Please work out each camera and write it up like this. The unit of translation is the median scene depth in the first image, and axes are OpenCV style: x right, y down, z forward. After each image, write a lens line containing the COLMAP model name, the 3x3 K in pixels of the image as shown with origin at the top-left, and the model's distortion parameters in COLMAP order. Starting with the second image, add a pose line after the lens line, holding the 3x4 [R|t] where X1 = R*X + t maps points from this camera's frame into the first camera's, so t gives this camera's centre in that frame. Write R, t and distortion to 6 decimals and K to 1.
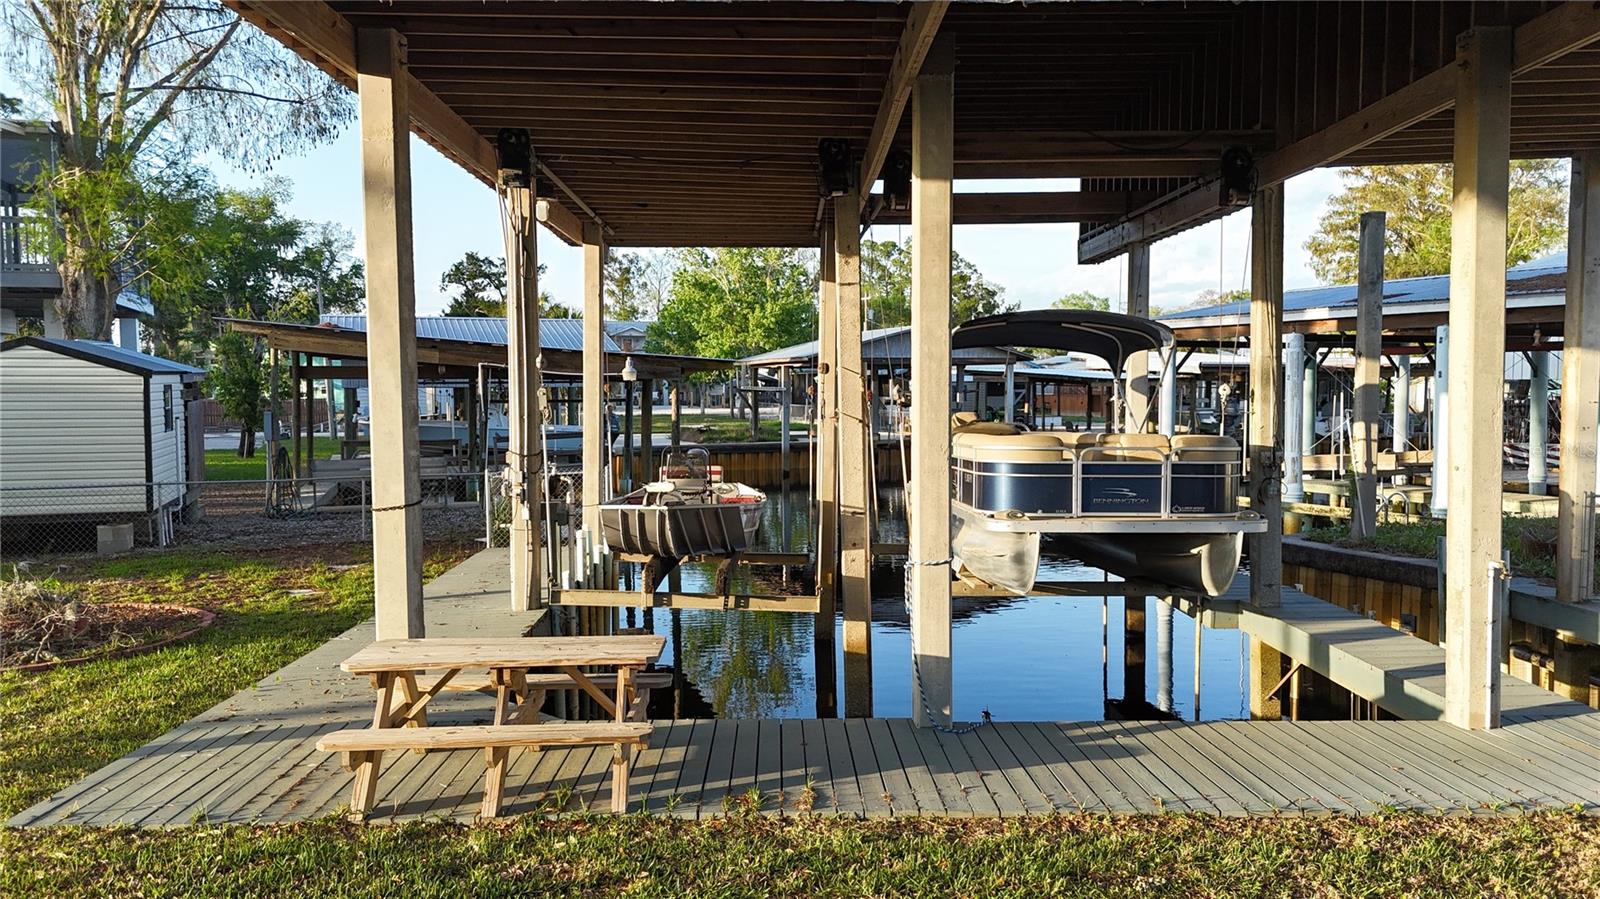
lens RADIAL K [[1184.5, 0, 803.7], [0, 1184.5, 441.4], [0, 0, 1]] dist [0.071044, -0.067279]
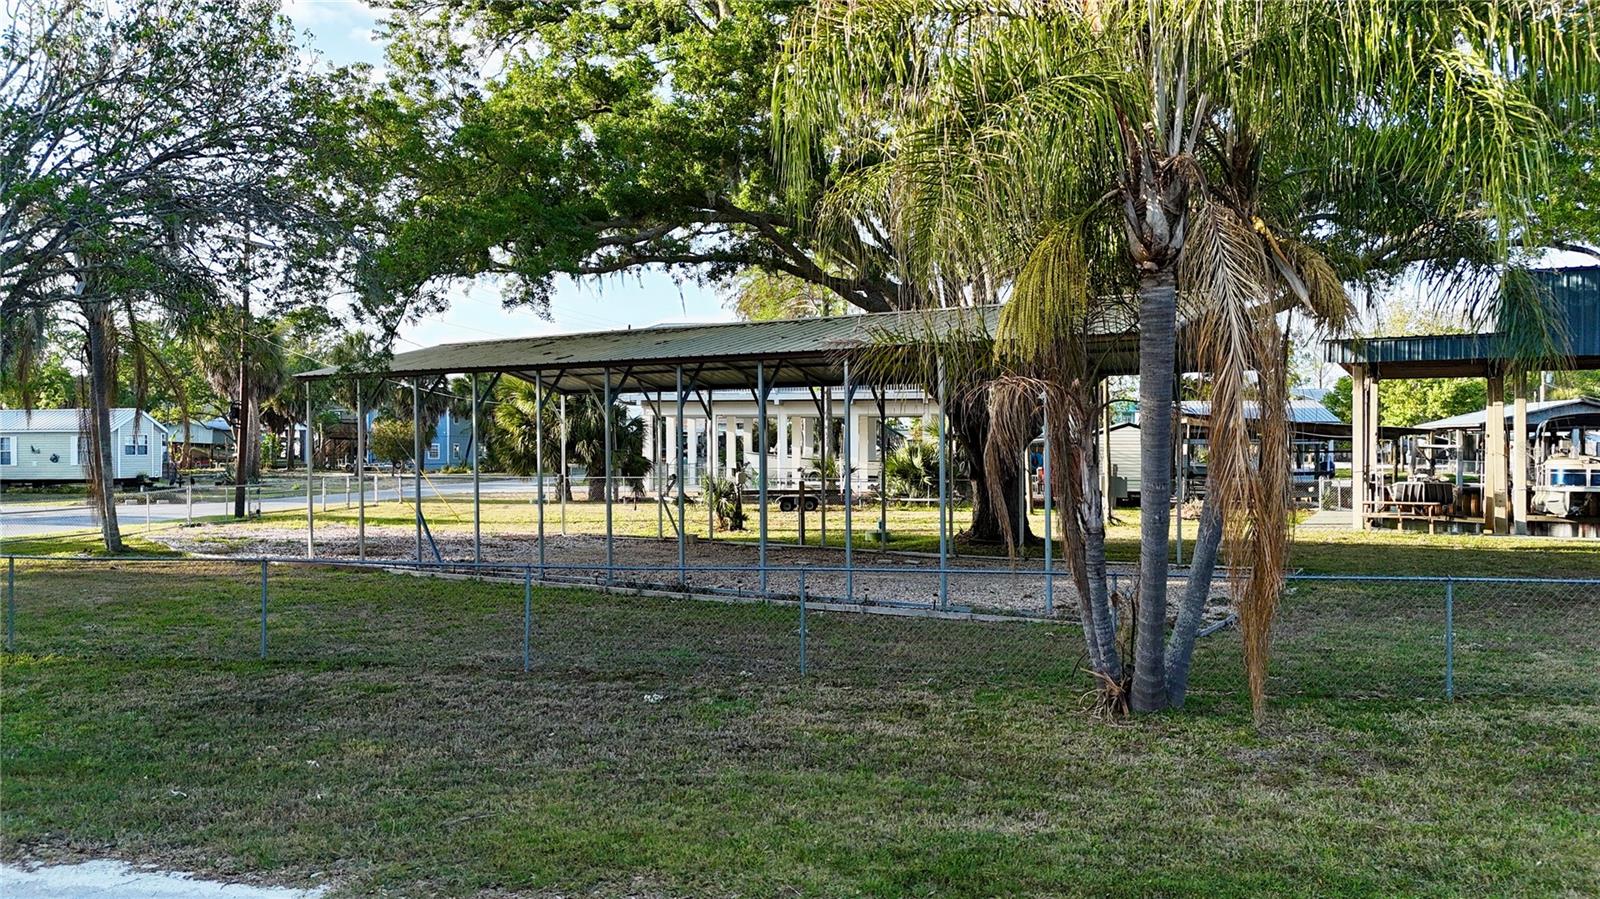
lens RADIAL K [[1184.5, 0, 803.7], [0, 1184.5, 441.4], [0, 0, 1]] dist [0.071044, -0.067279]
pose [[0.871630, 0.002004, -0.490160, 0.003905], [-0.026363, 0.998736, -0.042797, 0.023608], [0.489454, 0.050225, 0.870581, -0.489831]]
